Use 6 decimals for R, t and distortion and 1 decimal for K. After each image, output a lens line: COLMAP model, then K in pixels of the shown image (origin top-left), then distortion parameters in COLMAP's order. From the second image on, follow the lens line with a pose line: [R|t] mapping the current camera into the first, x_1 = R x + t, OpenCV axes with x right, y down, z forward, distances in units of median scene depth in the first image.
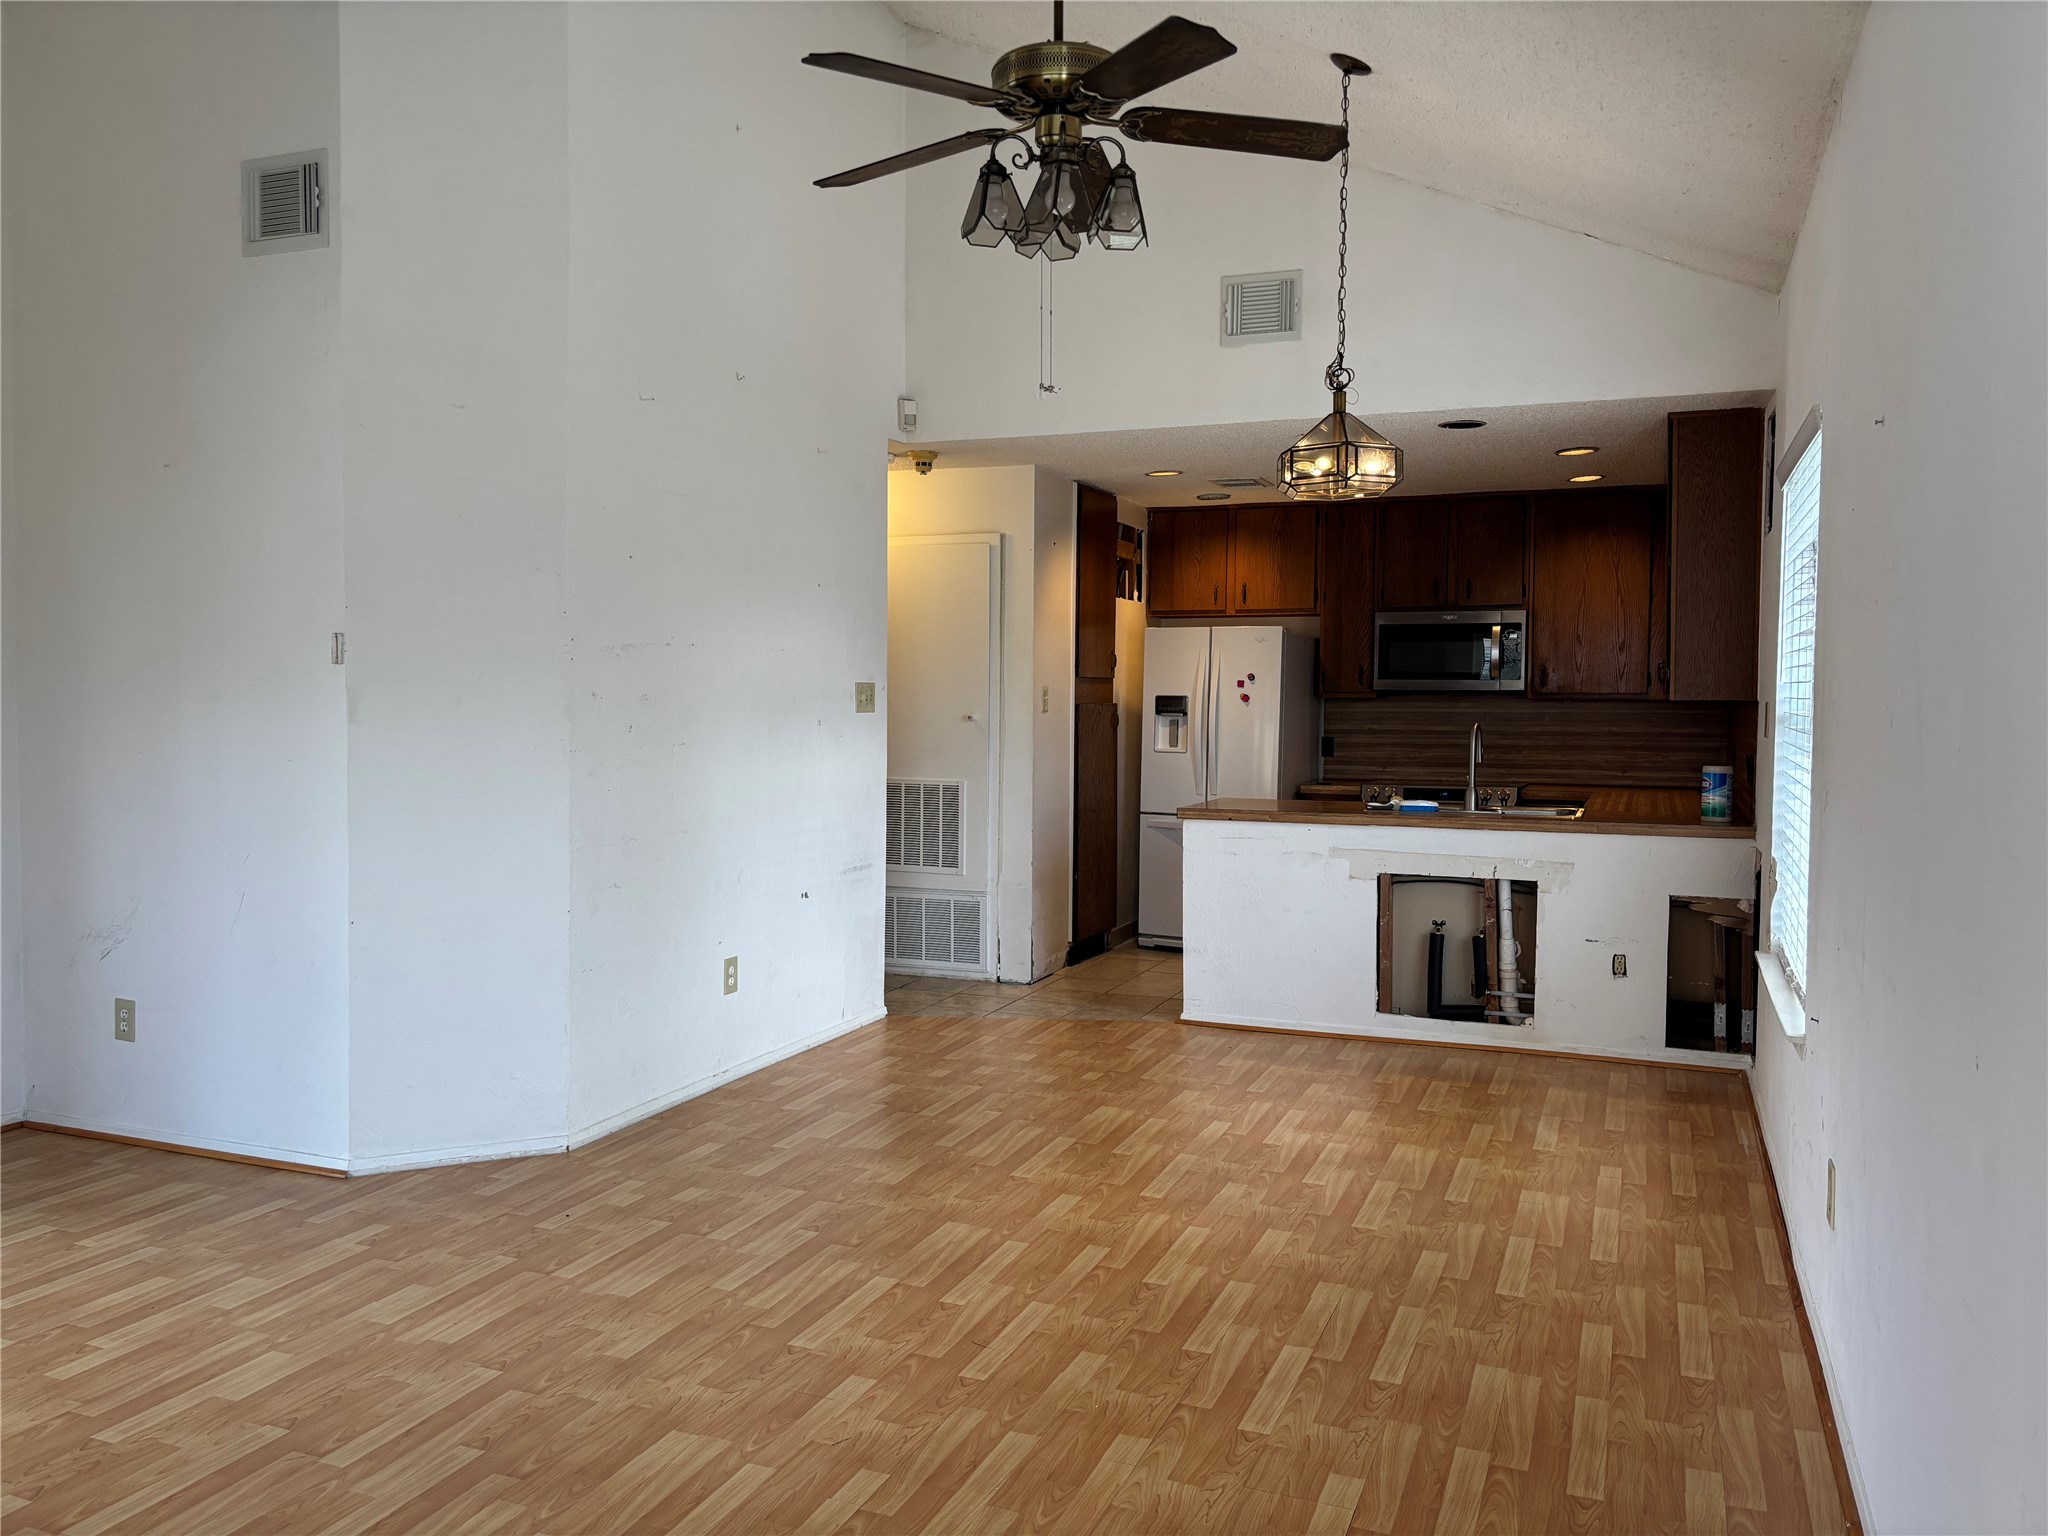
lens RADIAL K [[1548.0, 0, 1018.6], [0, 1548.0, 759.6], [0, 0, 1]] dist [0.051877, -0.062285]
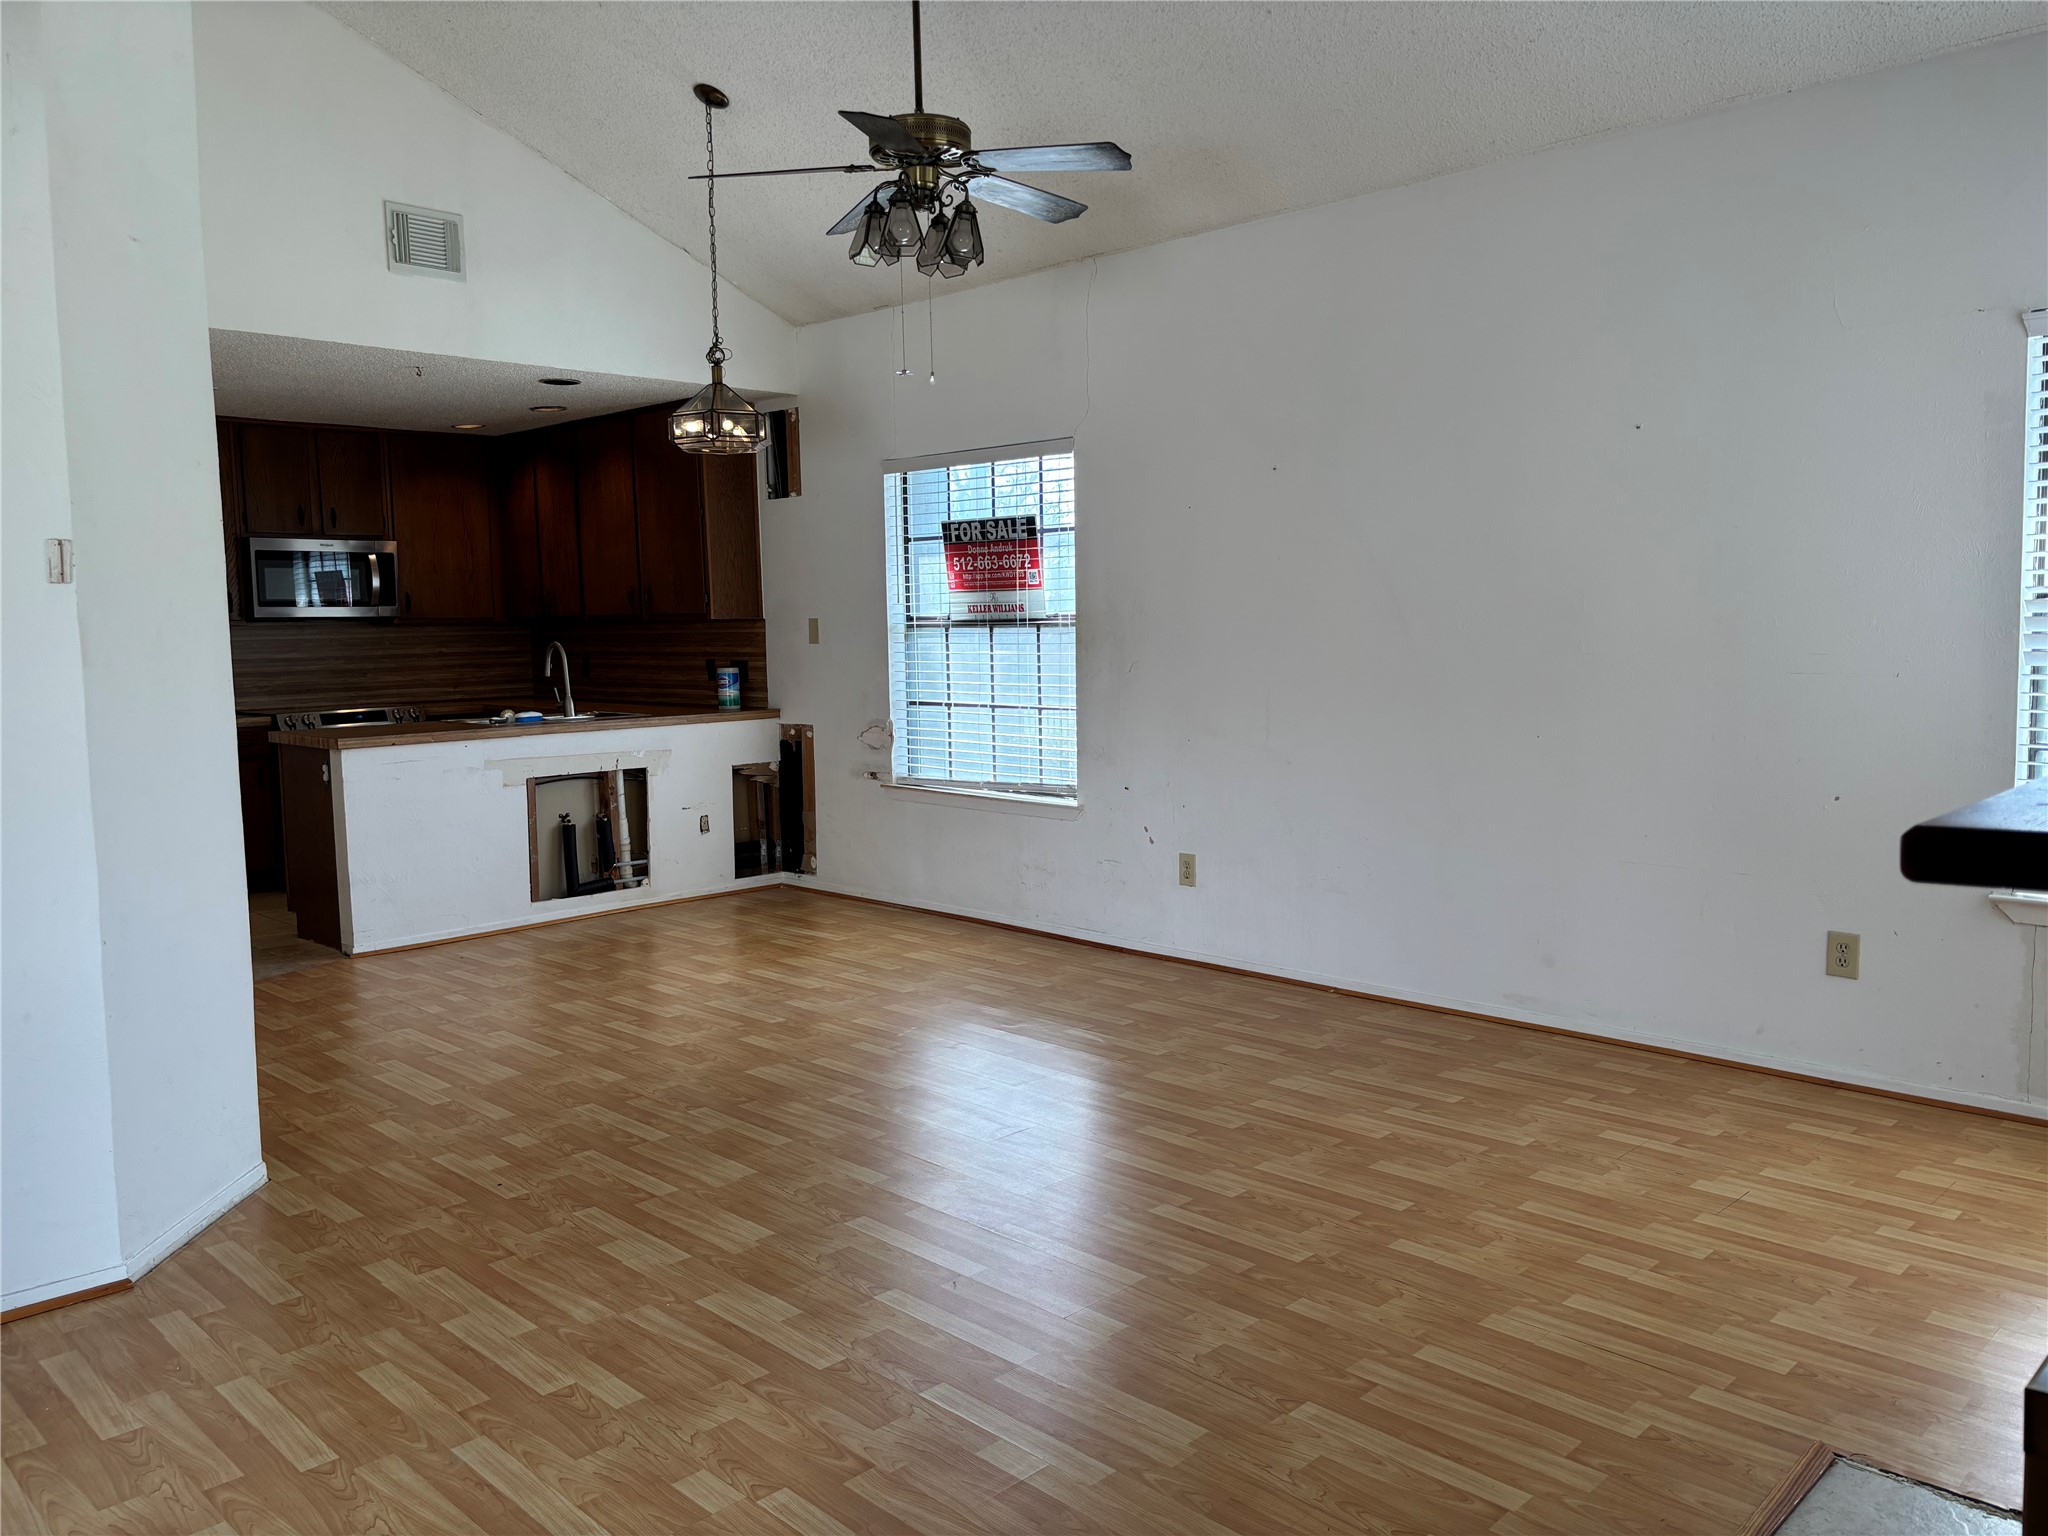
lens RADIAL K [[1548.0, 0, 1036.9], [0, 1548.0, 757.9], [0, 0, 1]] dist [0.051877, -0.062285]
pose [[0.388282, -0.095839, 0.916544, -0.894161], [0.058069, 0.995145, 0.079457, -0.012443], [-0.919709, 0.022371, 0.391962, 0.307592]]
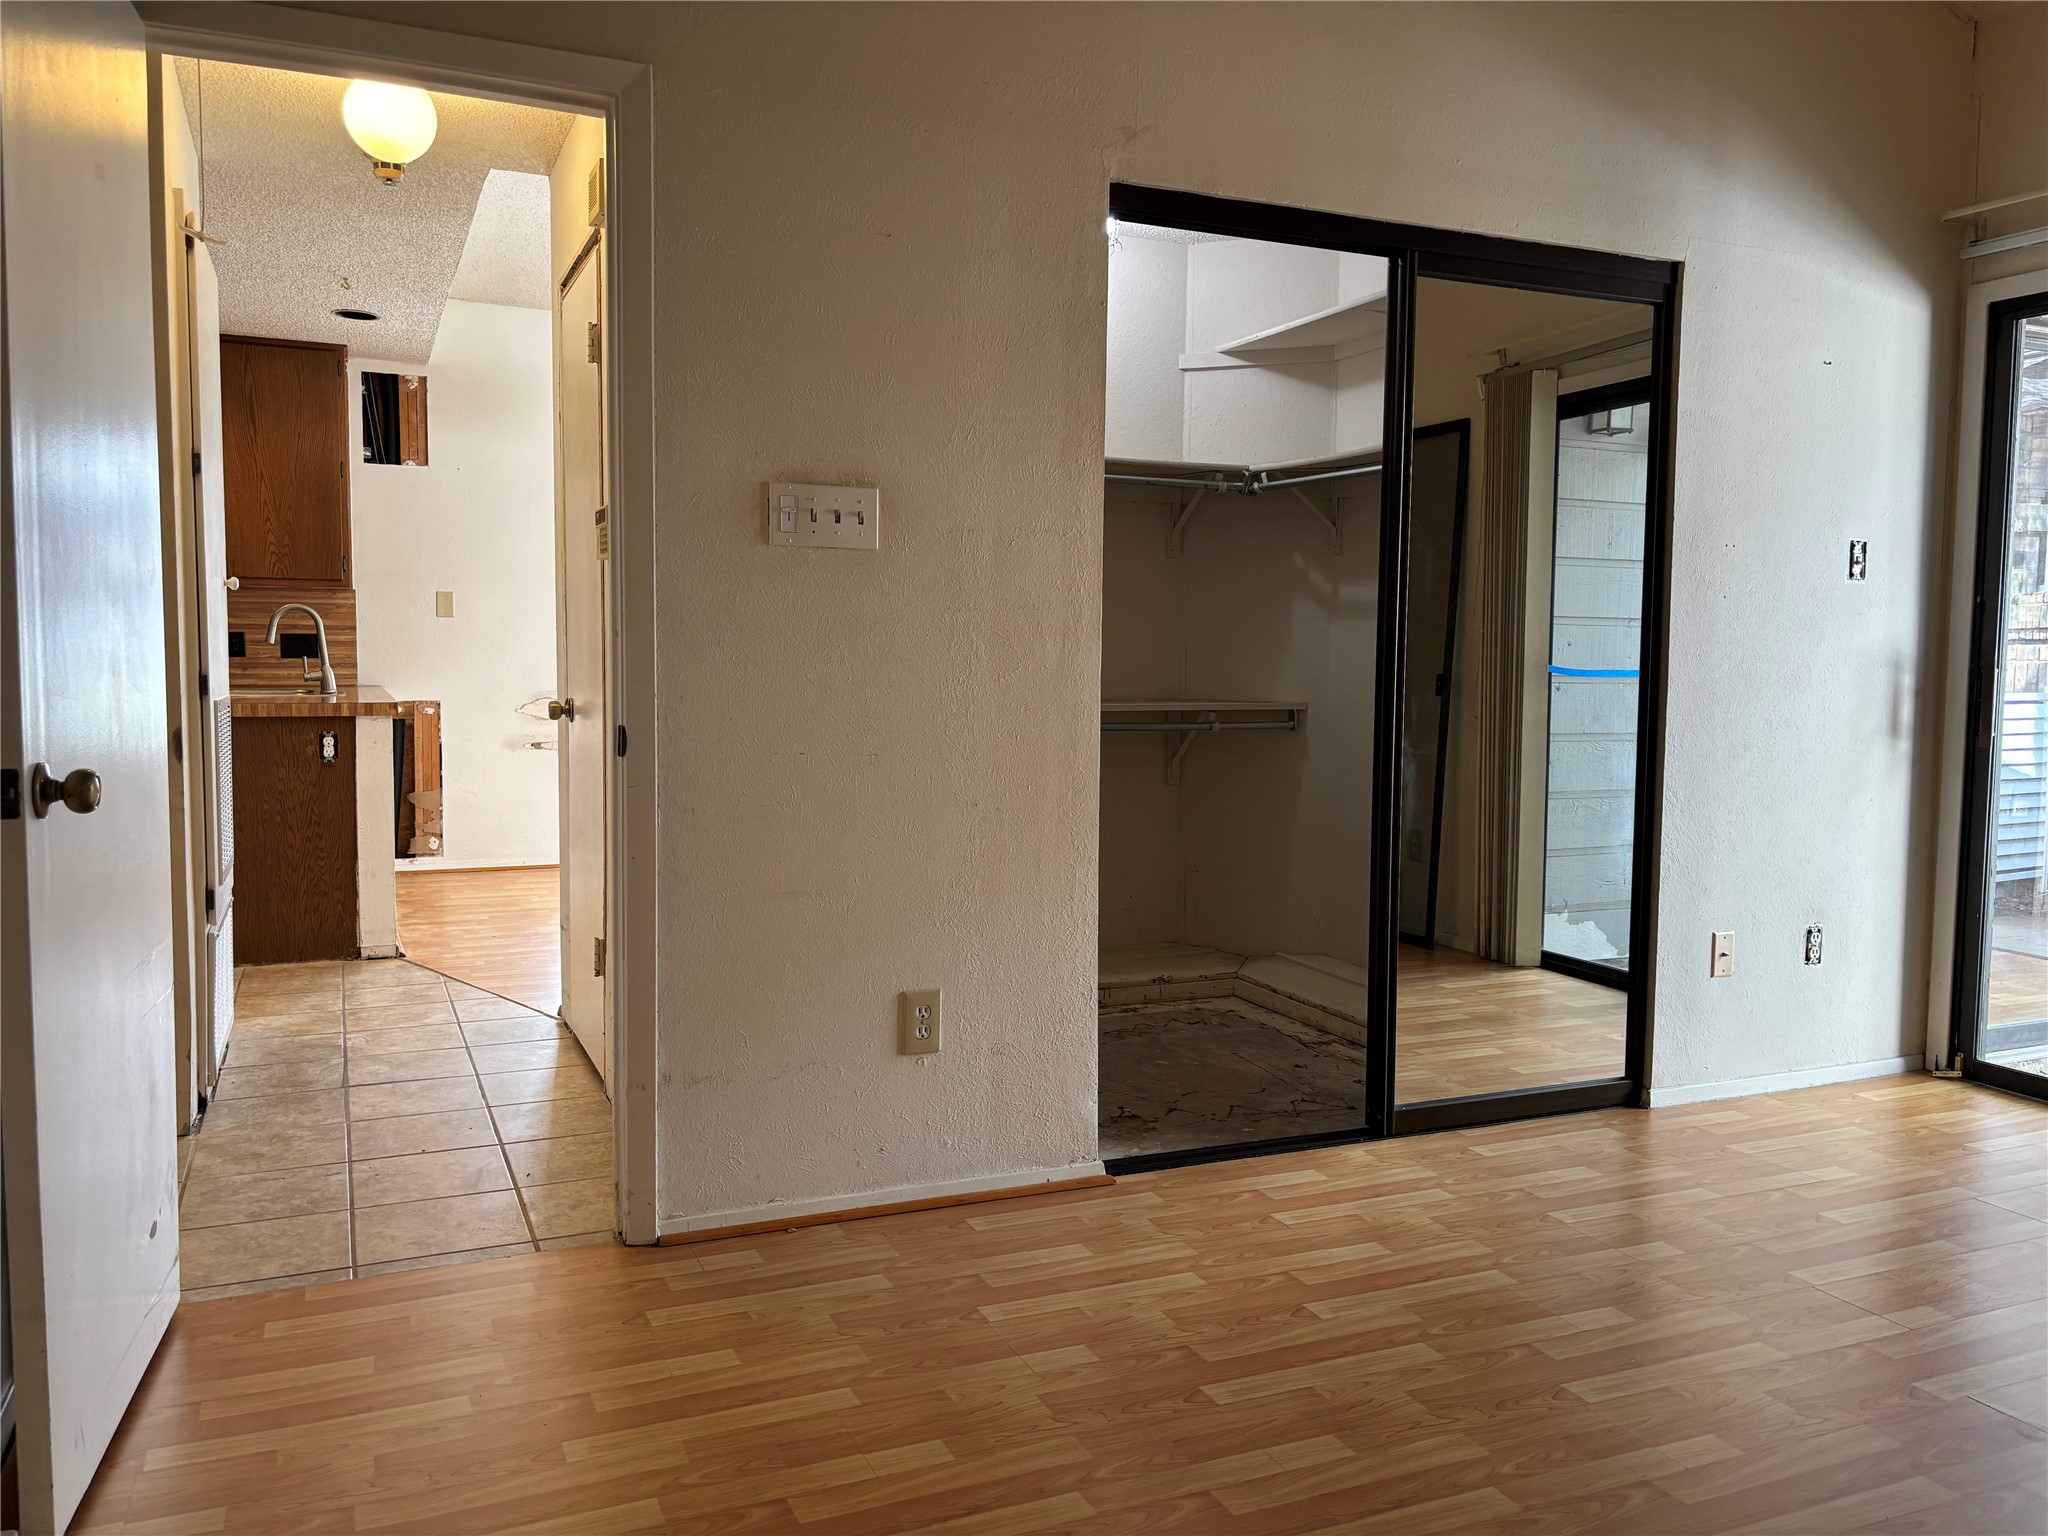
lens RADIAL K [[1548.0, 0, 1014.2], [0, 1548.0, 762.4], [0, 0, 1]] dist [0.051877, -0.062285]
pose [[-0.712028, -0.061336, 0.699467, -1.044542], [0.017570, 0.994309, 0.105076, -0.027074], [-0.701931, 0.087107, -0.706898, 1.960974]]
